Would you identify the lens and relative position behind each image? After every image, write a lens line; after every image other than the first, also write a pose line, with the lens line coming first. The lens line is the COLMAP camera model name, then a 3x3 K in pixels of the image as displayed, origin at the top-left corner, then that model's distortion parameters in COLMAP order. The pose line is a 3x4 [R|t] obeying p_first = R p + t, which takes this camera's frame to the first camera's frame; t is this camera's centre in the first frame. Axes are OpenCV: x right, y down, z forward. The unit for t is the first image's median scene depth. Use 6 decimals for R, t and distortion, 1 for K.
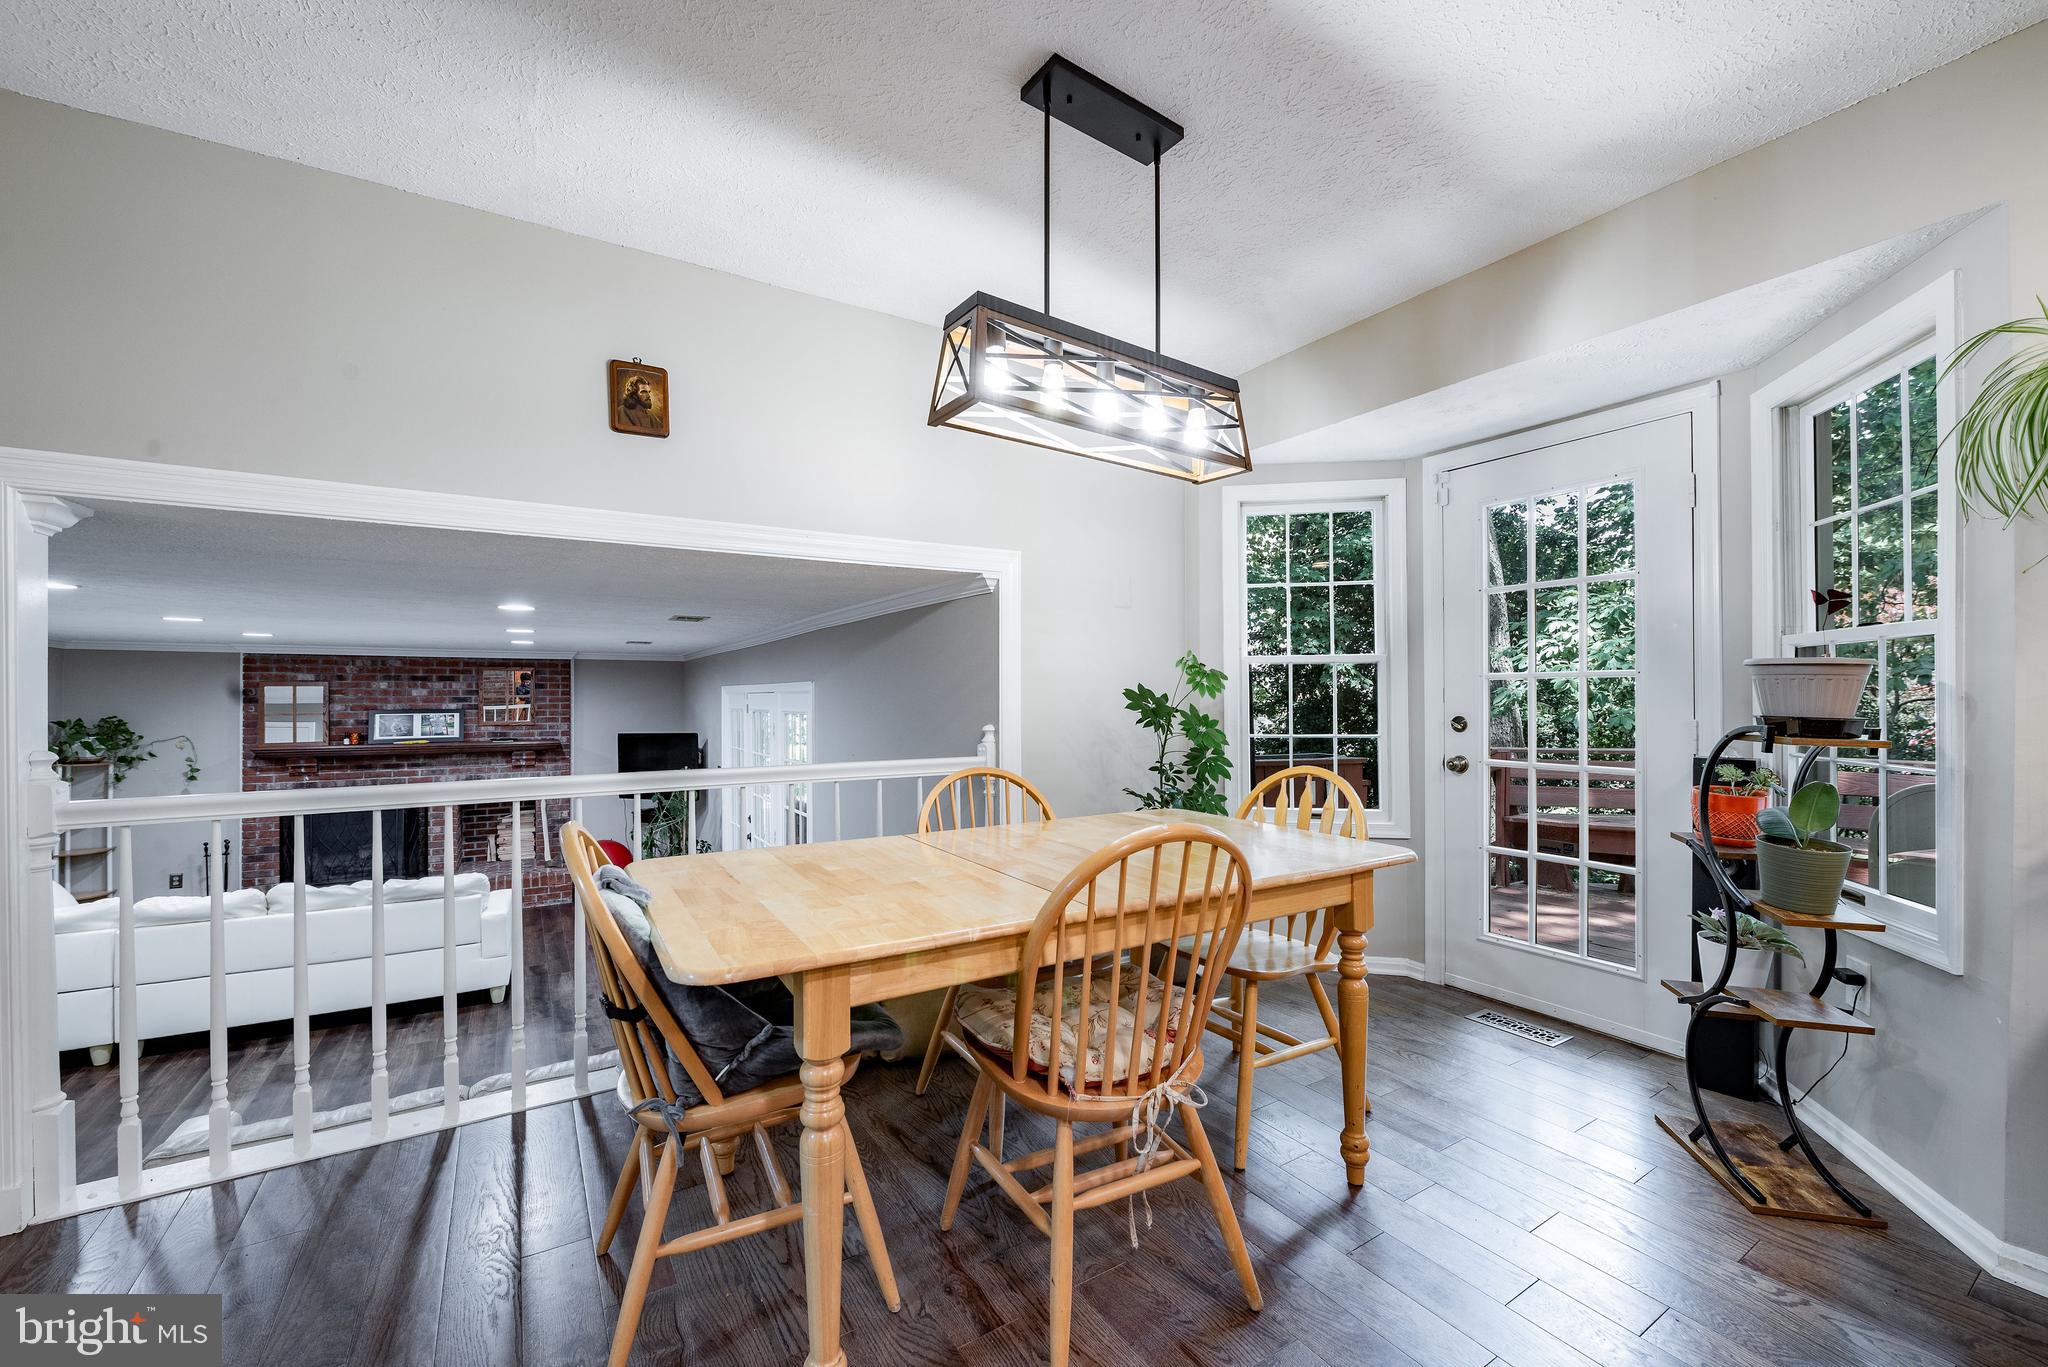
lens RADIAL K [[811.9, 0, 1014.8], [0, 811.9, 694.5], [0, 0, 1]] dist [0.000251, 0.000203]
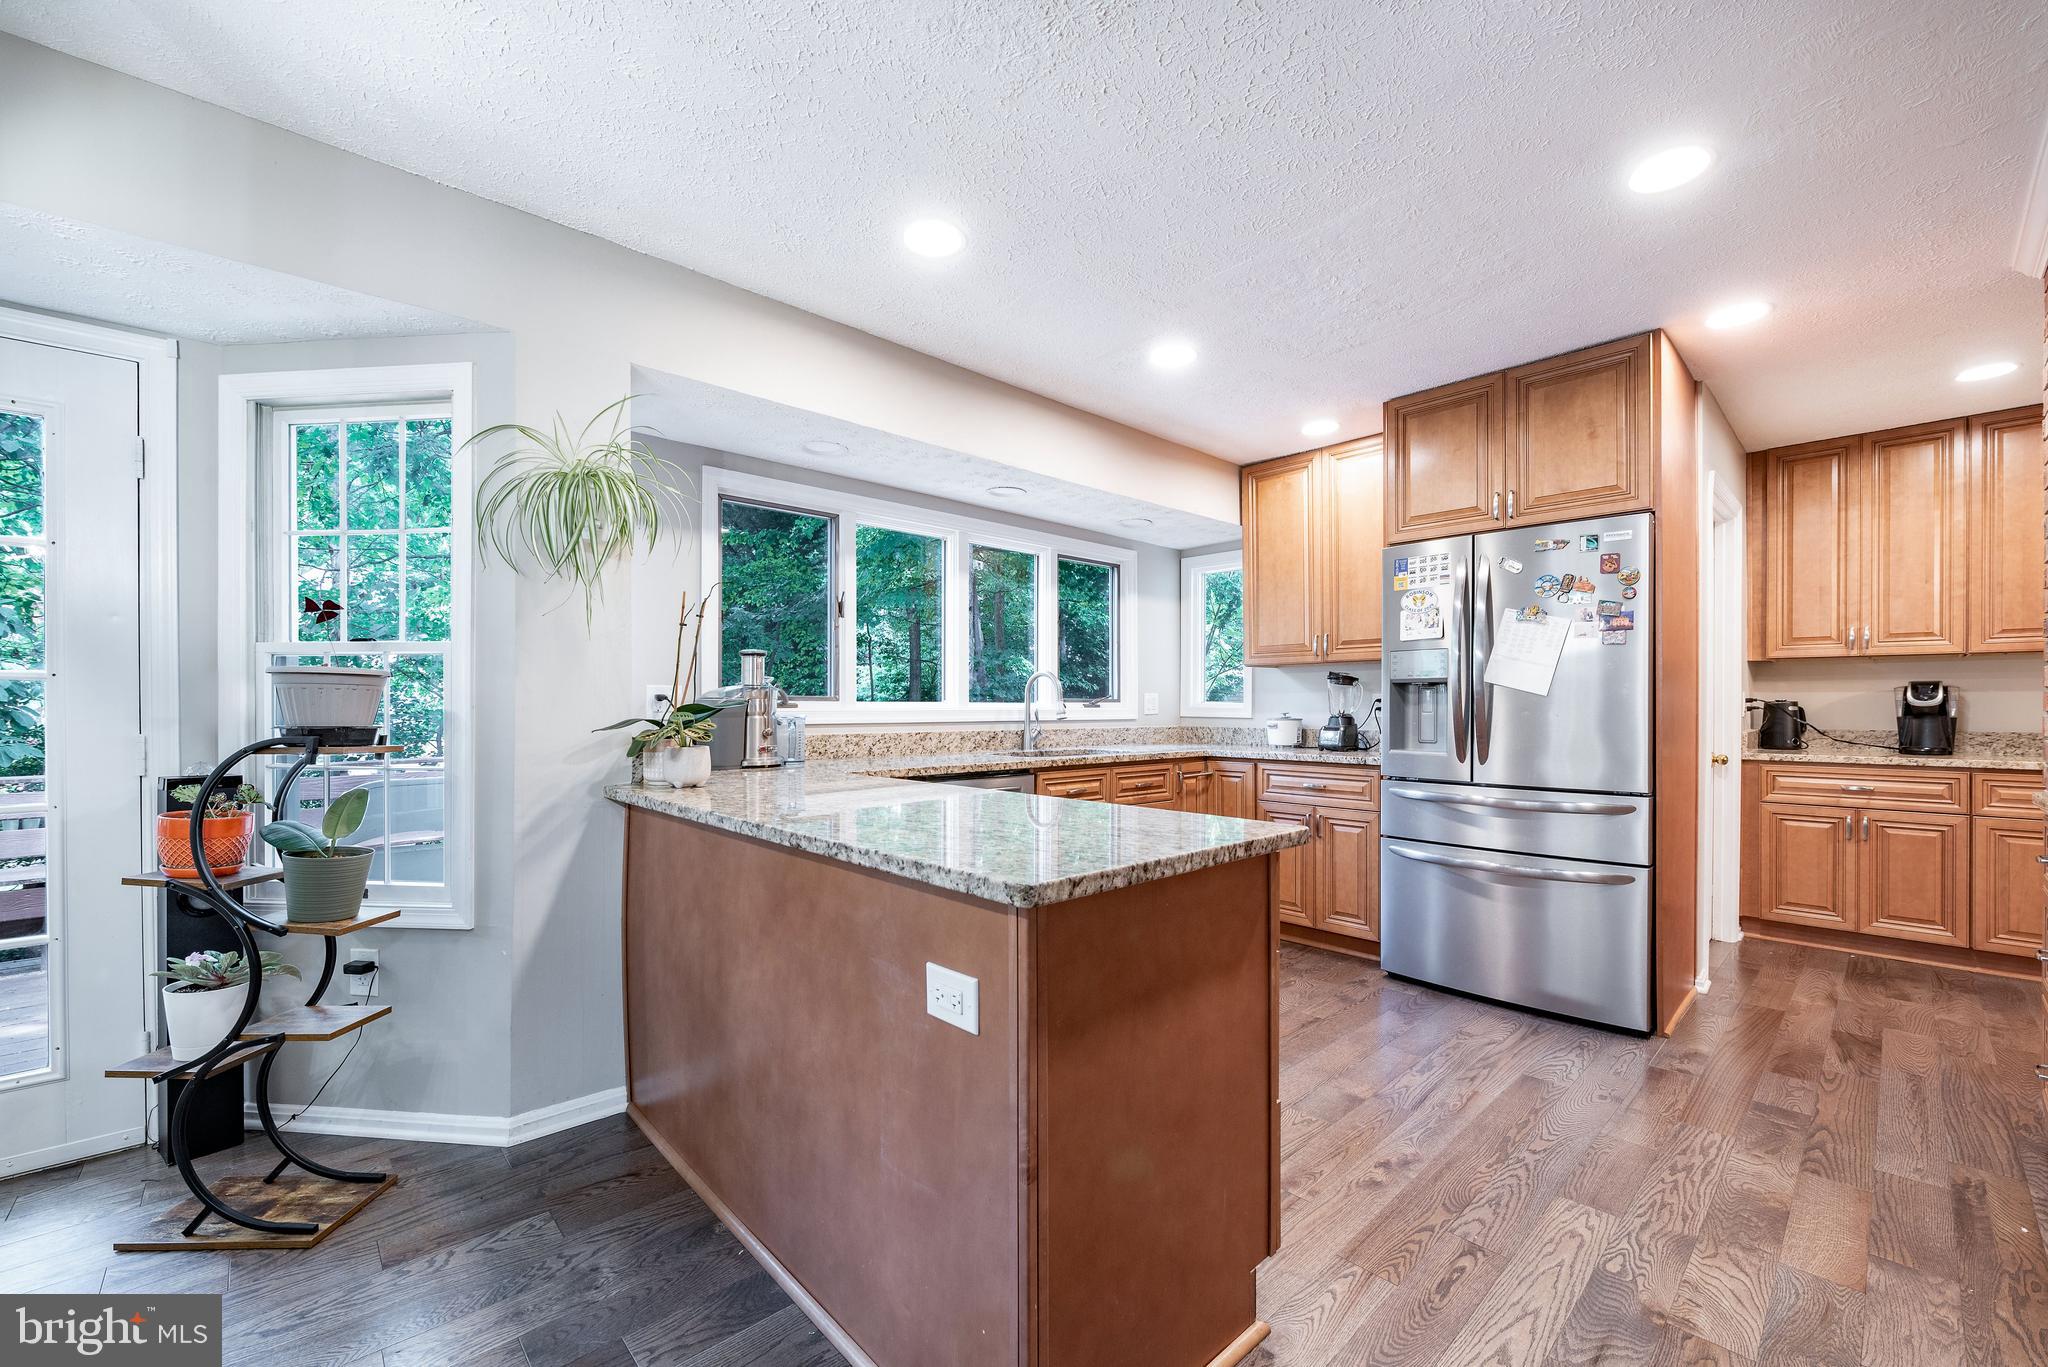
lens RADIAL K [[811.9, 0, 1014.8], [0, 811.9, 694.5], [0, 0, 1]] dist [0.000251, 0.000203]
pose [[-0.219366, 0.008073, 0.975609, -0.197195], [0.007892, 0.999948, -0.006500, 0.001836], [-0.975611, 0.006273, -0.219418, 0.379302]]
